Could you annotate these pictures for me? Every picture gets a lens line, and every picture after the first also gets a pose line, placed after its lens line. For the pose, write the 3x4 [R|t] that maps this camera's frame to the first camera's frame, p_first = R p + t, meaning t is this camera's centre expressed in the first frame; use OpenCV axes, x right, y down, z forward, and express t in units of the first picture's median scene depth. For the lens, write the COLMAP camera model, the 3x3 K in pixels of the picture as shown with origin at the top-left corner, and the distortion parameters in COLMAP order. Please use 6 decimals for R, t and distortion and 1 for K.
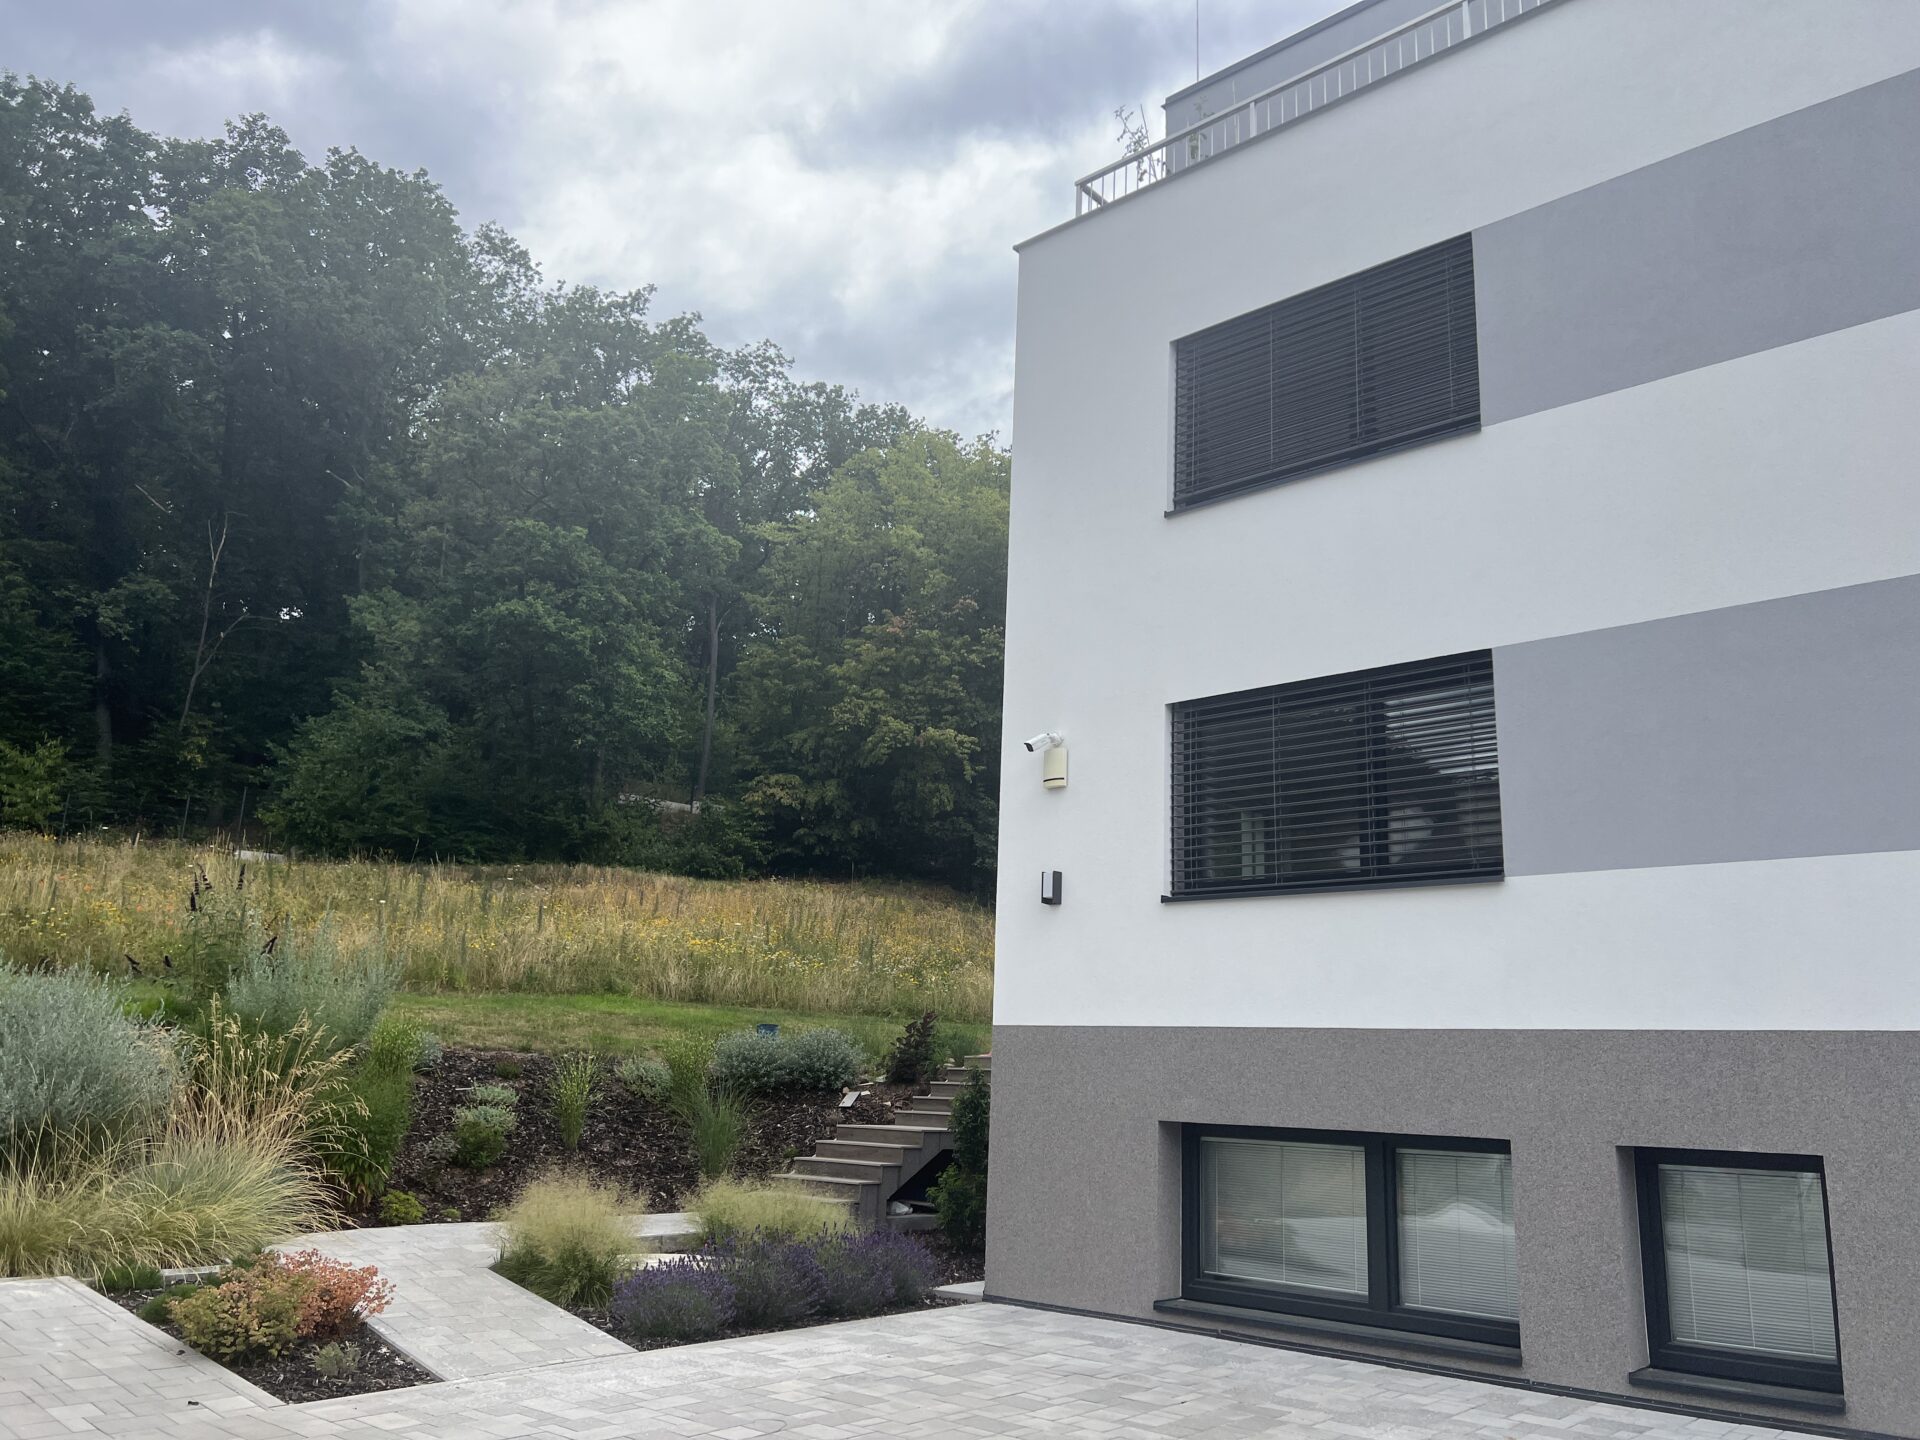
lens RADIAL K [[1438.7, 0, 967.9], [0, 1438.7, 732.2], [0, 0, 1]] dist [0.075352, -0.088056]
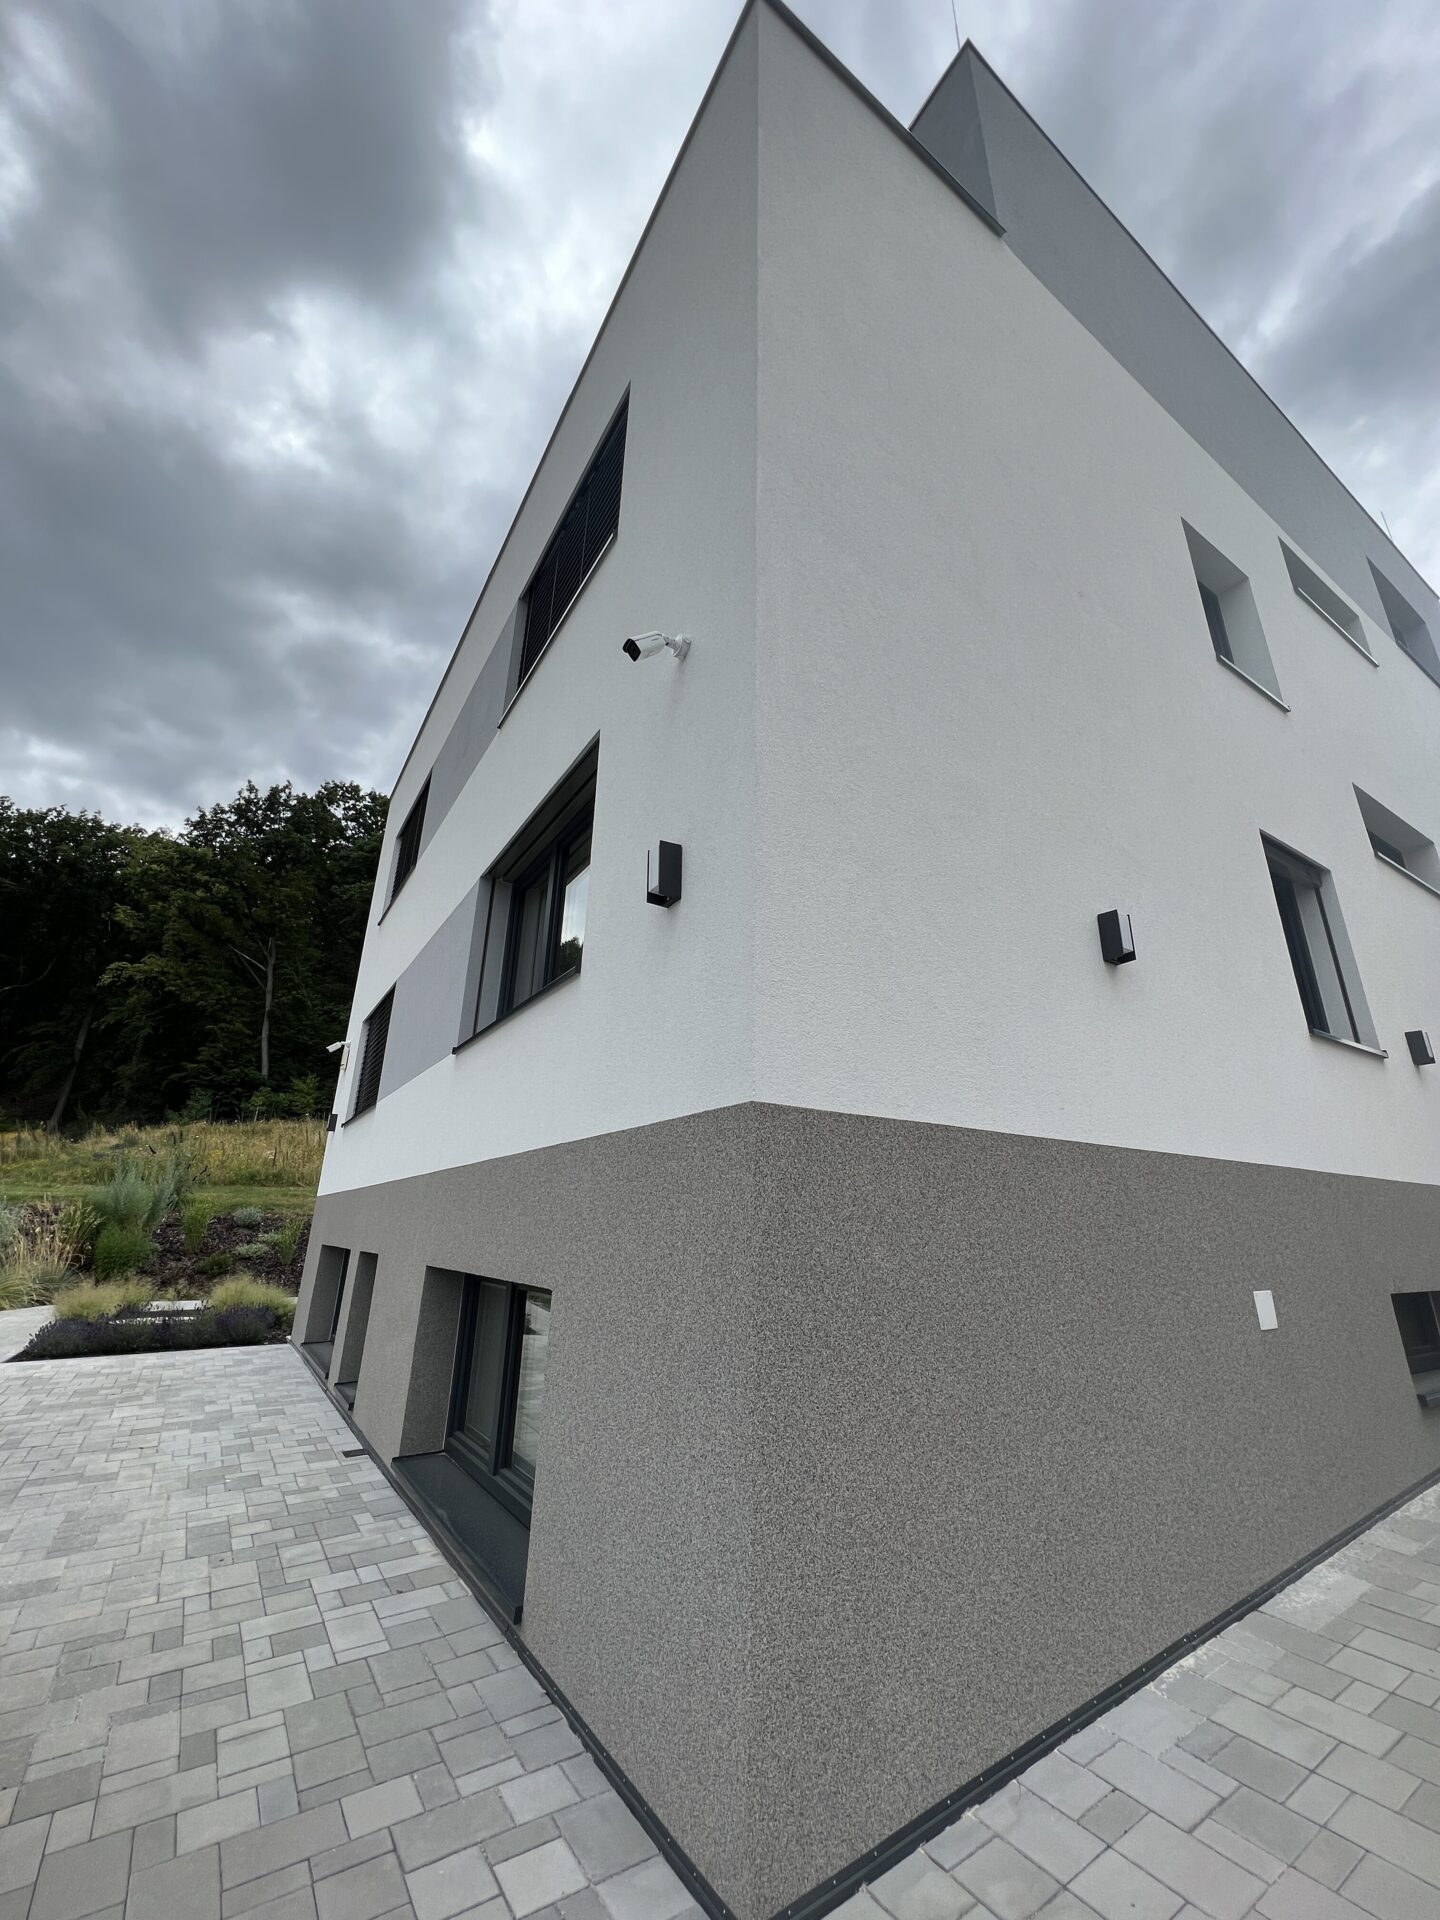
lens RADIAL K [[766.2, 0, 726.8], [0, 766.2, 955.8], [0, 0, 1]] dist [-0.002865, -0.000317]
pose [[0.962022, -0.117347, -0.246460, 0.532562], [0.090983, 0.989097, -0.115800, 0.035335], [0.257361, 0.088978, 0.962210, 0.086593]]
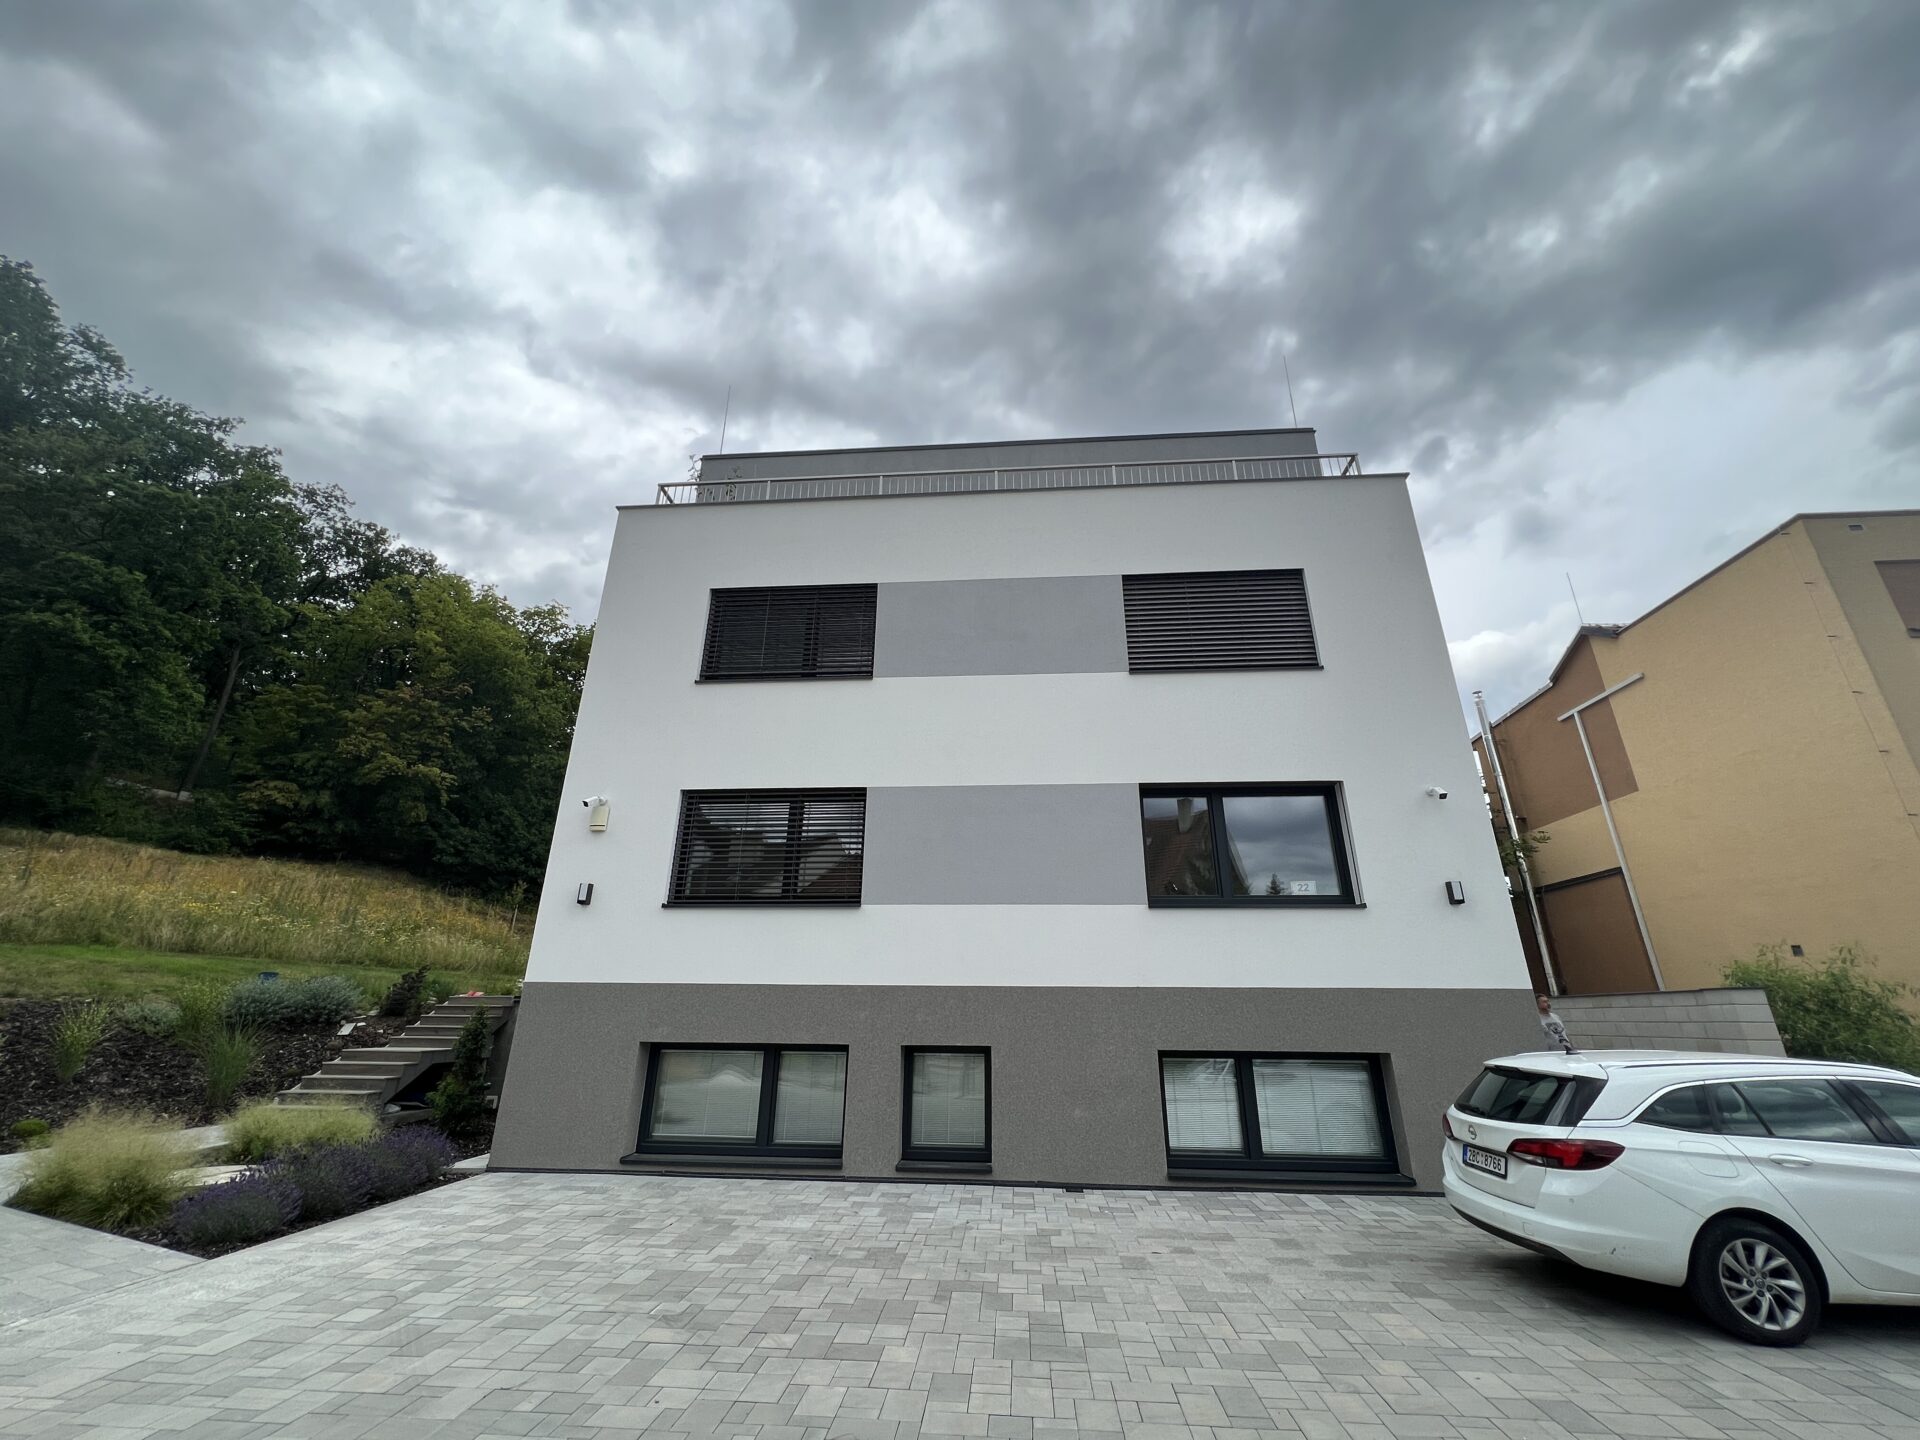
lens RADIAL K [[770.3, 0, 955.7], [0, 770.3, 716.7], [0, 0, 1]] dist [-0.001575, 0.000929]
pose [[0.803289, 0.187425, 0.565330, -0.083802], [-0.124491, 0.981066, -0.148364, -0.005894], [-0.582433, 0.048801, 0.811412, 0.034667]]
